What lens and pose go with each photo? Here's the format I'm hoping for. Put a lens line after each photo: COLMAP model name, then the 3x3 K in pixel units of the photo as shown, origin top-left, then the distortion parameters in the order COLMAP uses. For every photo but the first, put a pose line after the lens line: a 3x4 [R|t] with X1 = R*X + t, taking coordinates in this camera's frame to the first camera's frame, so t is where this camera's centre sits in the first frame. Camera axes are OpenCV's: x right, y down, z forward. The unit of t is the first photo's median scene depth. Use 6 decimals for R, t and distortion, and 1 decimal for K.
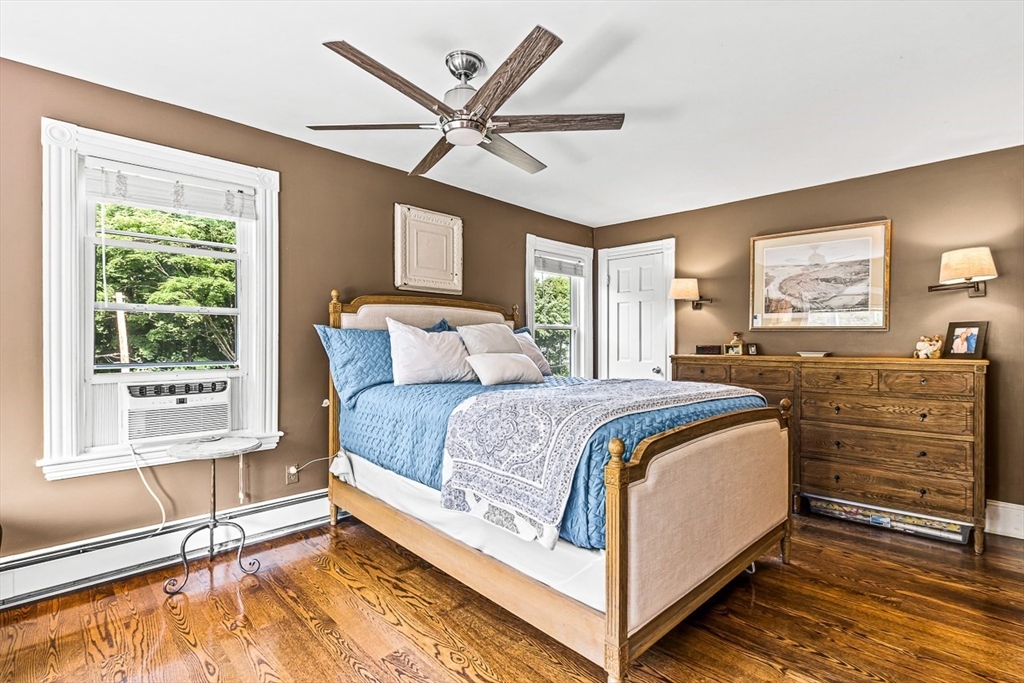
lens RADIAL K [[496.4, 0, 507.4], [0, 496.4, 343.3], [0, 0, 1]] dist [0.001297, -0.000315]
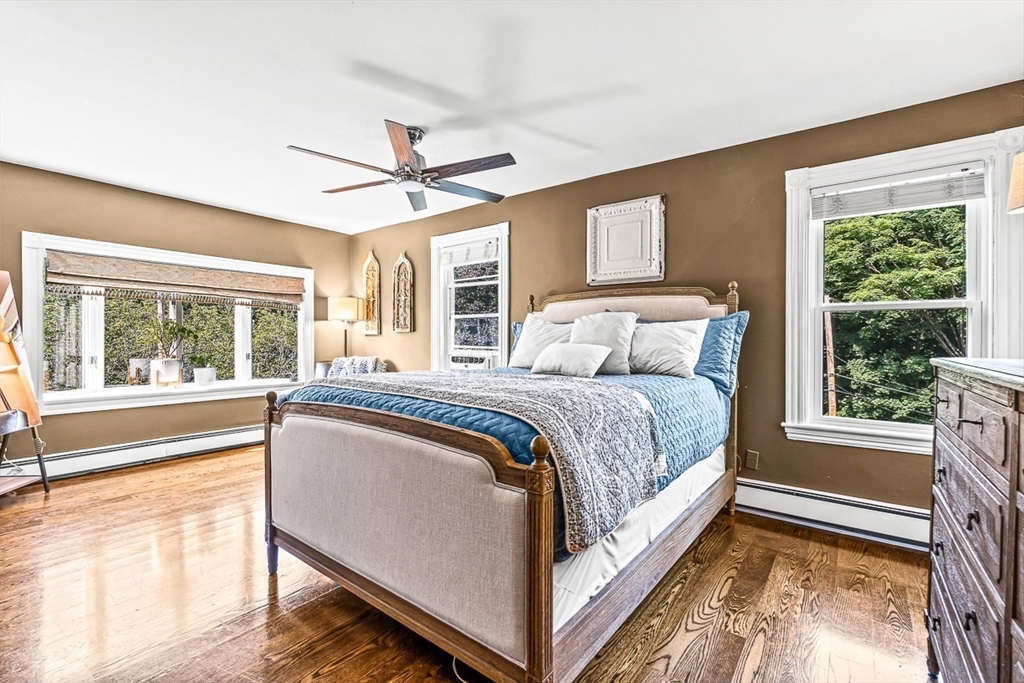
lens RADIAL K [[453.8, 0, 505.3], [0, 453.8, 341.5], [0, 0, 1]] dist [-0.002029, -0.000278]
pose [[0.123595, 0.005518, -0.992317, 0.156613], [-0.004820, 0.999976, 0.004960, 0.002287], [0.992321, 0.004170, 0.123618, 0.141381]]
